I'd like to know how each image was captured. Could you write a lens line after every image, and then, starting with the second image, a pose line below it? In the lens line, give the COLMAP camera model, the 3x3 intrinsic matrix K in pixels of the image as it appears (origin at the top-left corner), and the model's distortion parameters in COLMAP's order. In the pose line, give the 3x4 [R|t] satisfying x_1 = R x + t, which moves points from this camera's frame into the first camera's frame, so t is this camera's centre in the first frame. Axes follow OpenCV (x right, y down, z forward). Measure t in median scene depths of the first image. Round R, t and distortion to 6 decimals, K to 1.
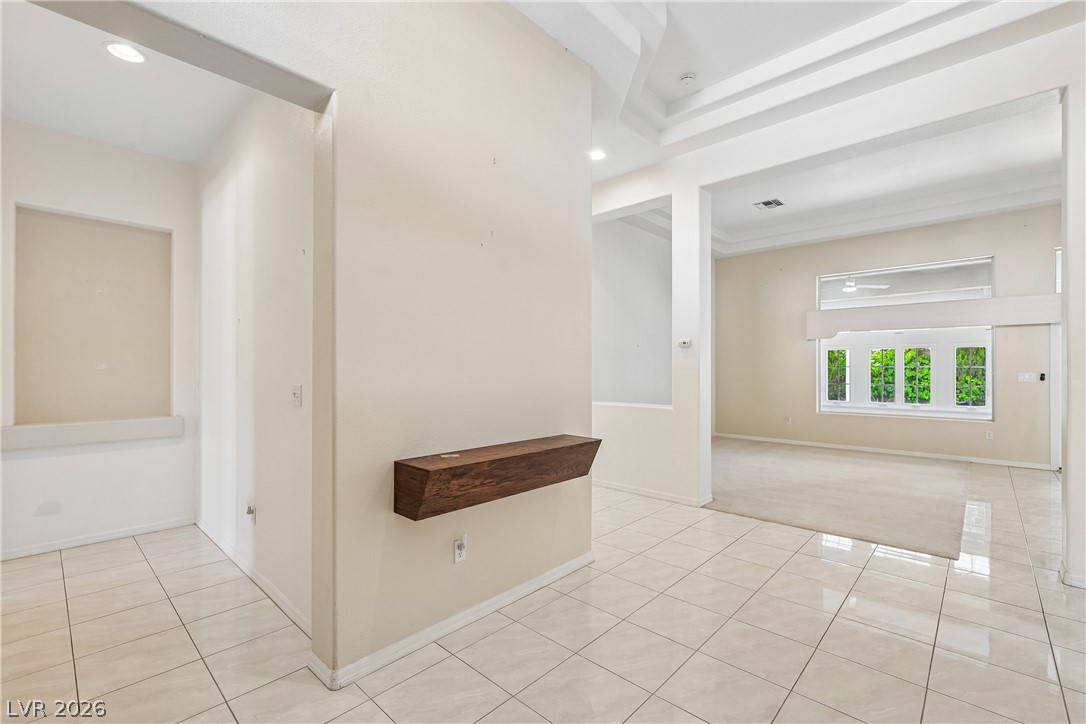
lens RADIAL K [[464.9, 0, 540.4], [0, 464.9, 371.2], [0, 0, 1]] dist [-0.000238, -0.000046]
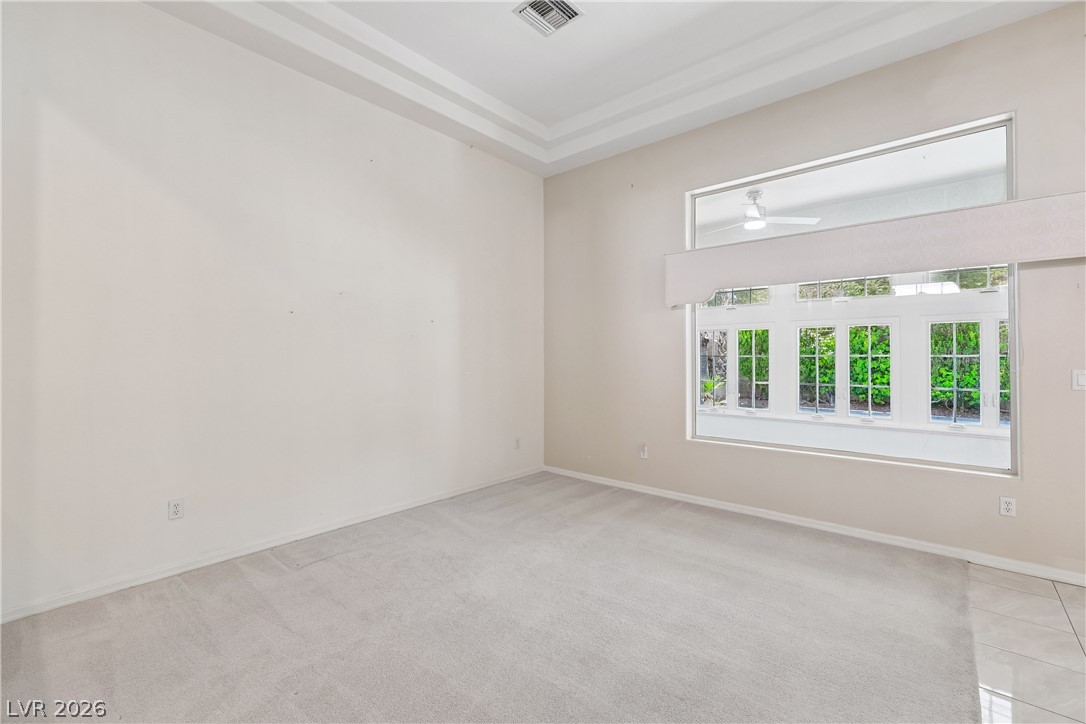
lens RADIAL K [[464.9, 0, 542.4], [0, 464.9, 358.2], [0, 0, 1]] dist [-0.000238, -0.000046]
pose [[0.999171, -0.003166, 0.040595, 0.368816], [0.003475, 0.999966, -0.007524, -0.002339], [-0.040569, 0.007659, 0.999147, 0.419611]]
